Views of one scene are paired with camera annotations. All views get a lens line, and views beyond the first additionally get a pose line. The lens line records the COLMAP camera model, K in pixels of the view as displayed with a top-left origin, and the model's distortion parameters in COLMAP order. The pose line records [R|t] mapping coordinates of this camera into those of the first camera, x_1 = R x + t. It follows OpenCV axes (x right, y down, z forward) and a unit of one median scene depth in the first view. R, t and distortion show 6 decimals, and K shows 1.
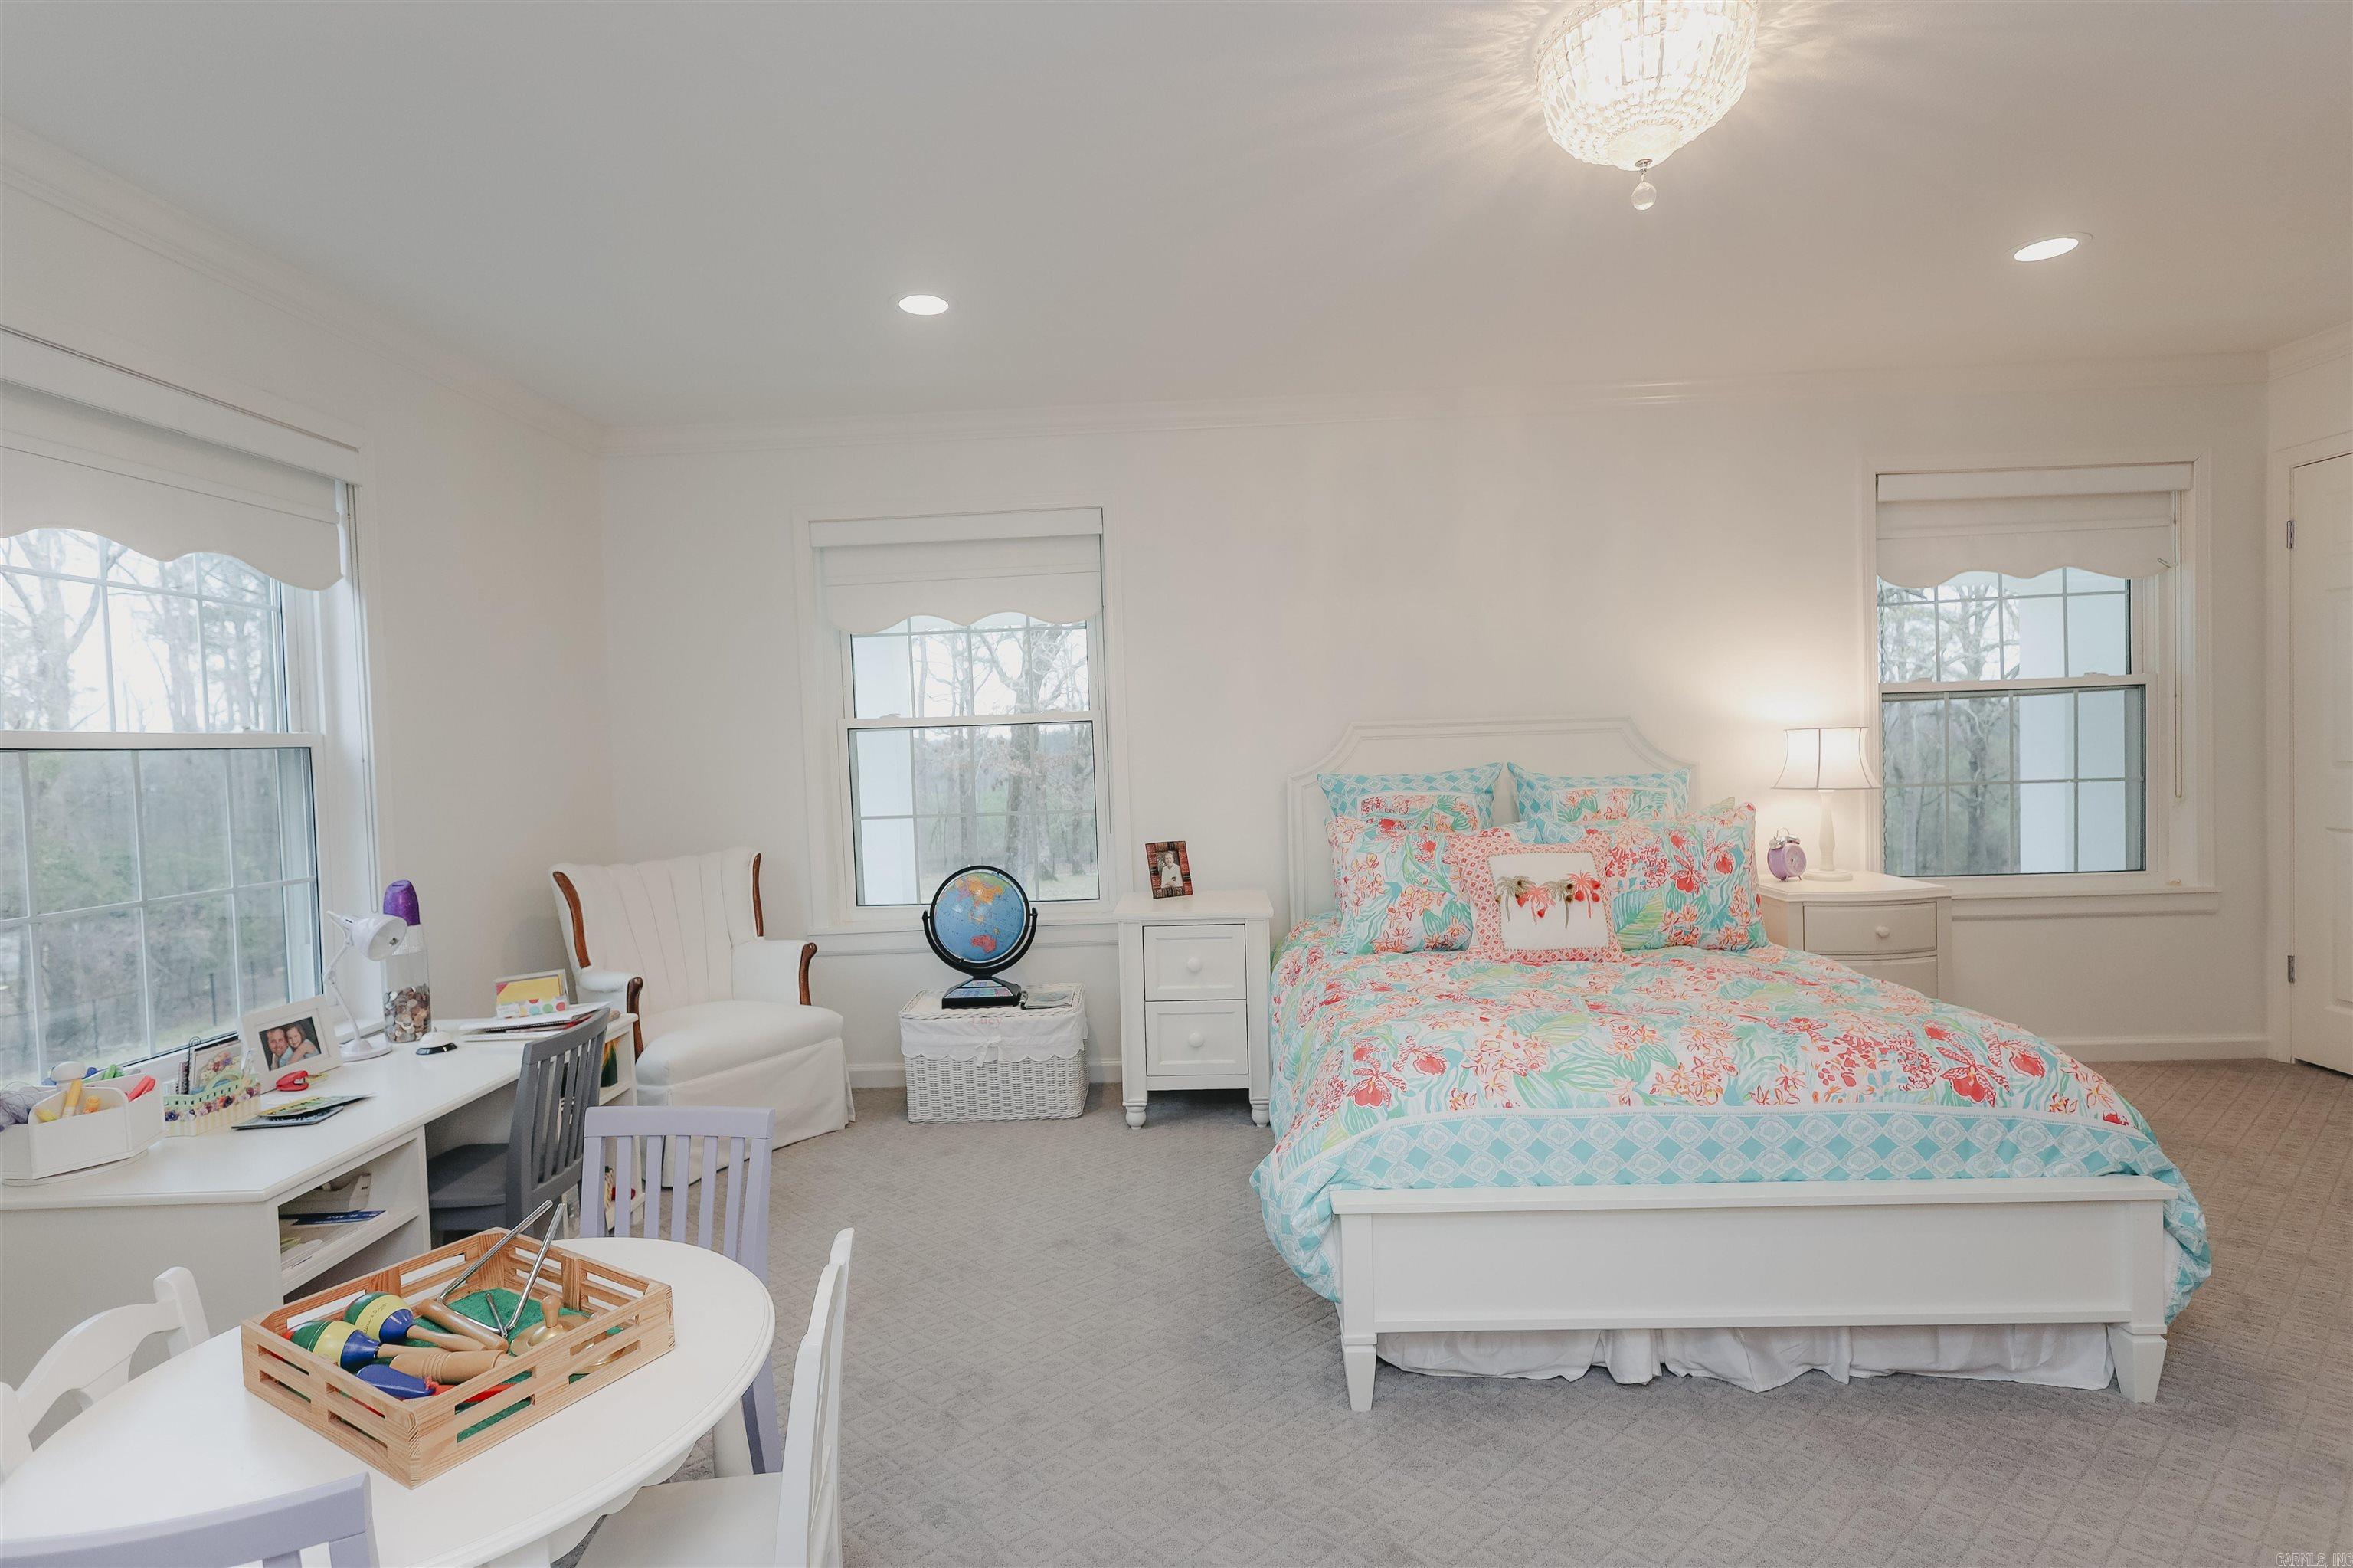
lens RADIAL K [[1086.0, 0, 1176.5], [0, 1086.0, 784.0], [0, 0, 1]] dist [0.005783, -0.000284]
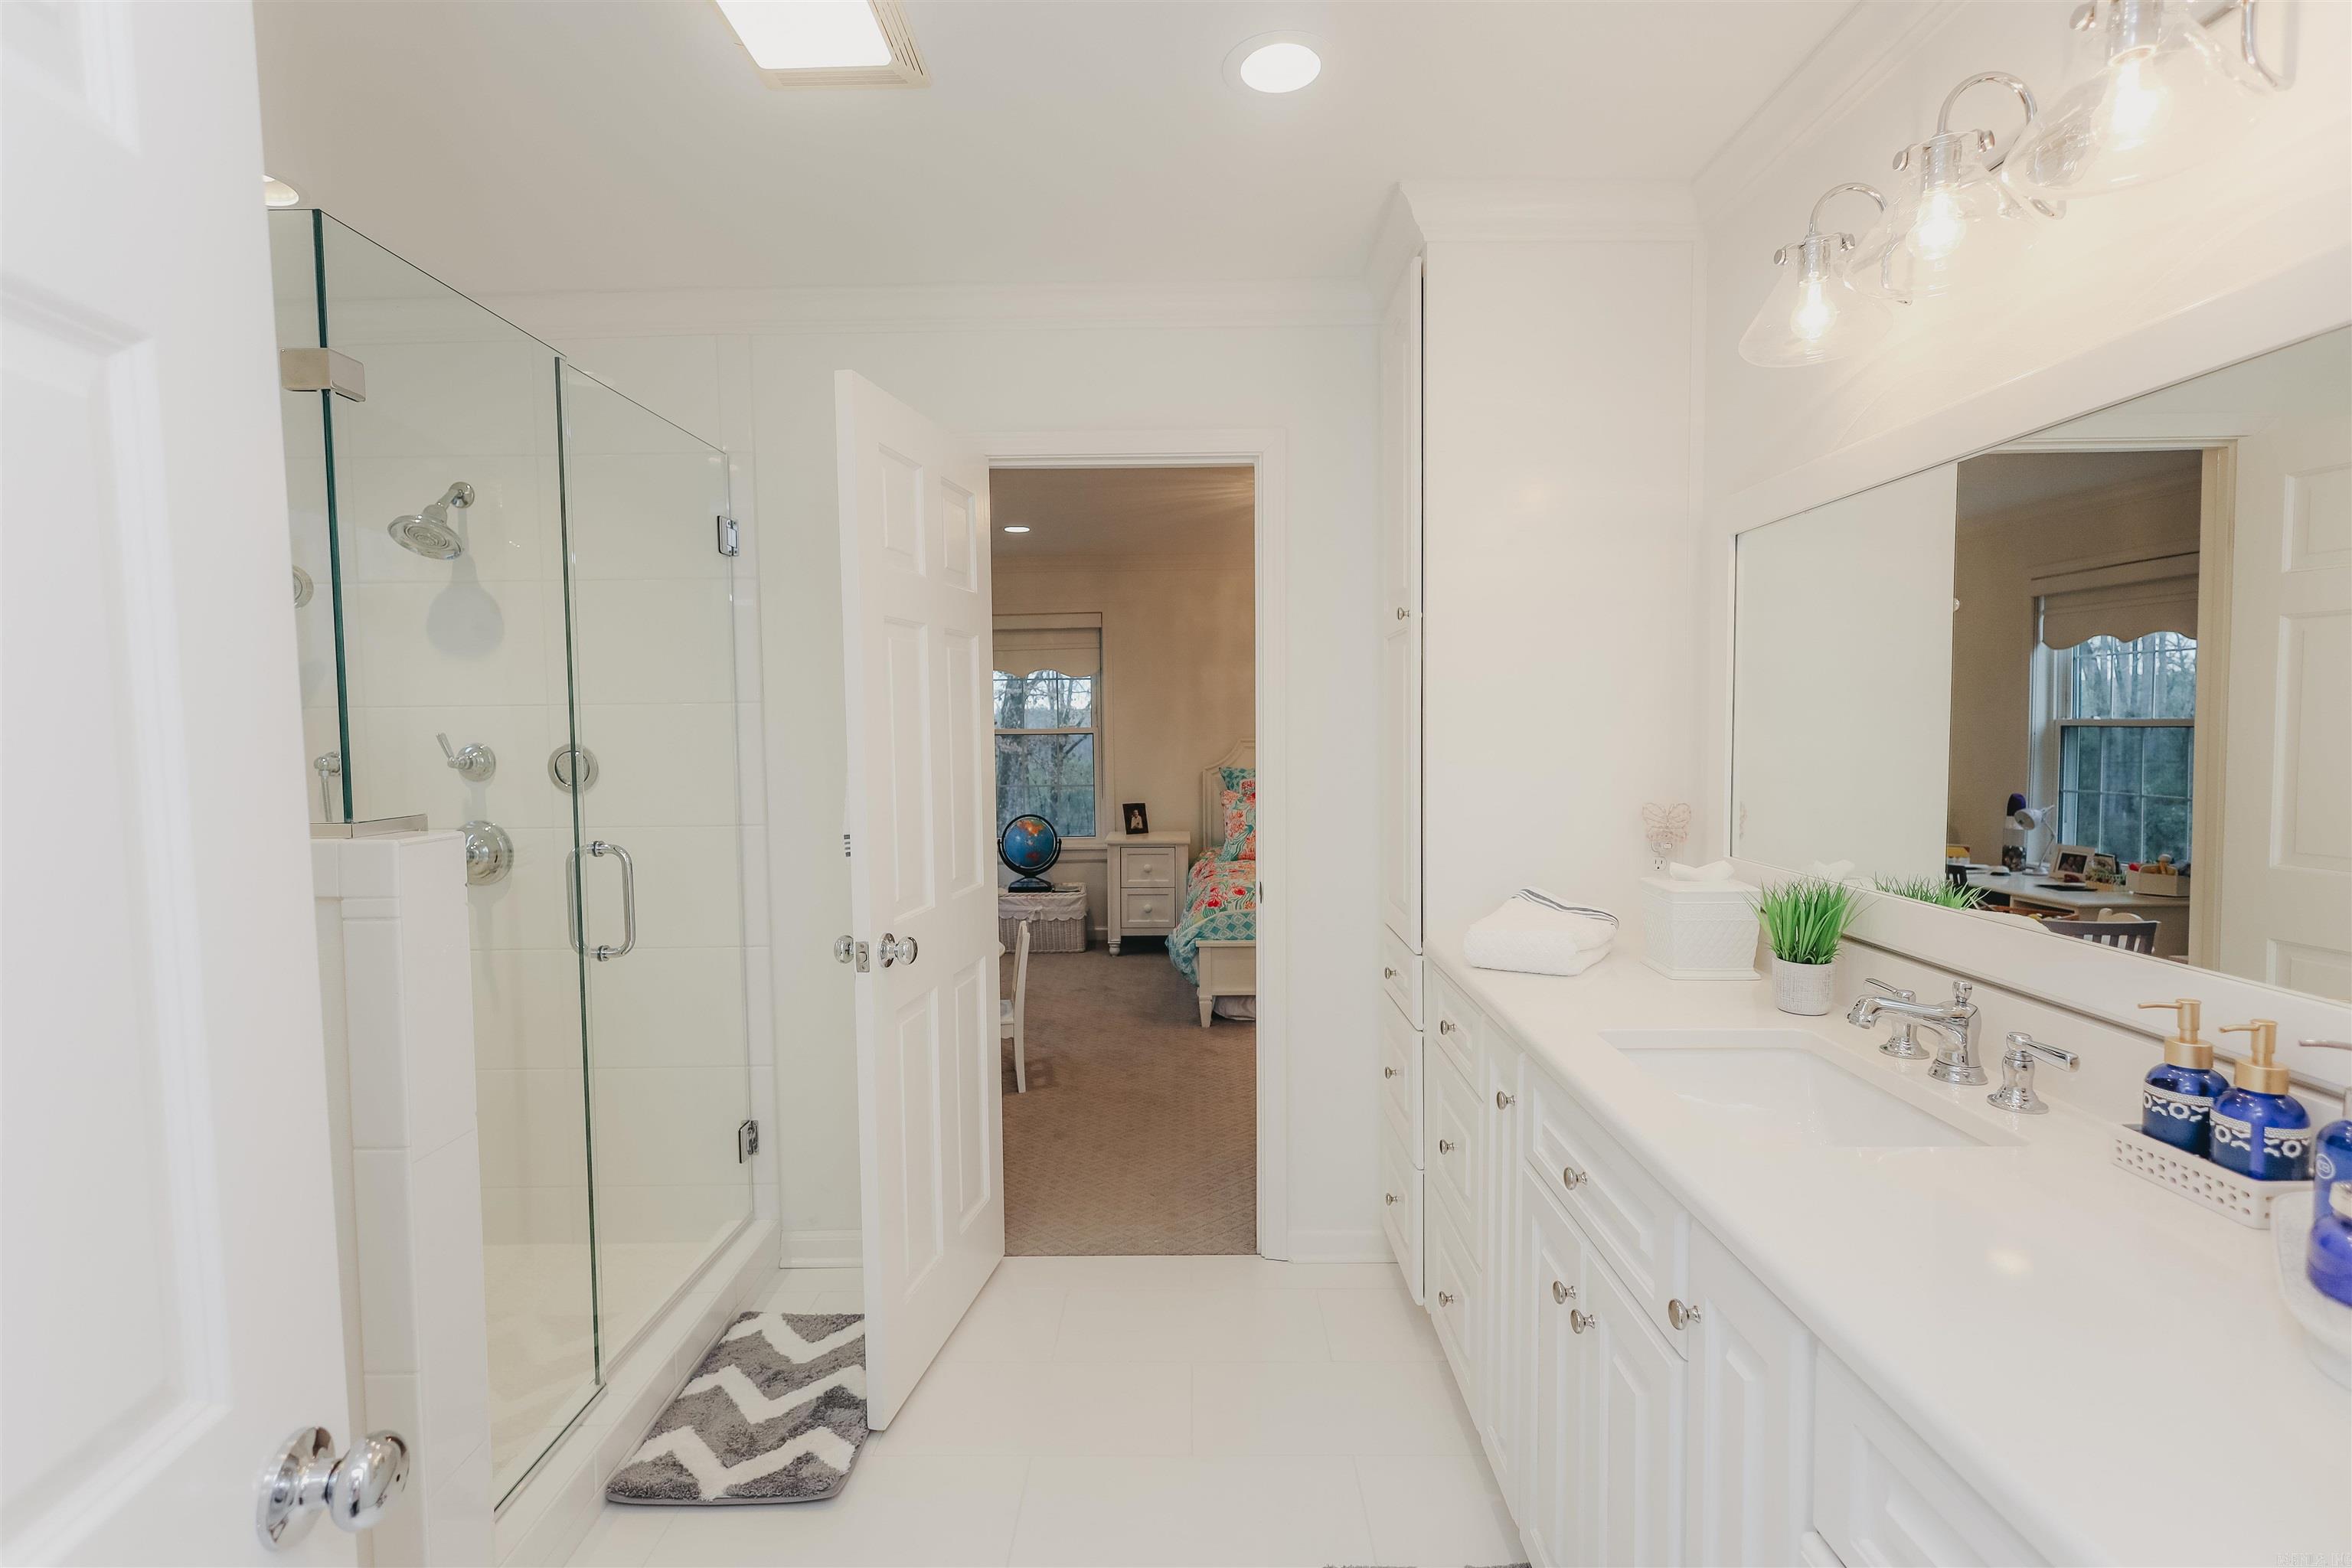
lens RADIAL K [[1085.5, 0, 1176.0], [0, 1085.5, 784.0], [0, 0, 1]] dist [0.005783, -0.000284]
pose [[0.999515, 0.021050, 0.022928, 0.018258], [-0.021524, 0.999556, 0.020623, -0.017541], [-0.022484, -0.021107, 0.999524, -0.822286]]
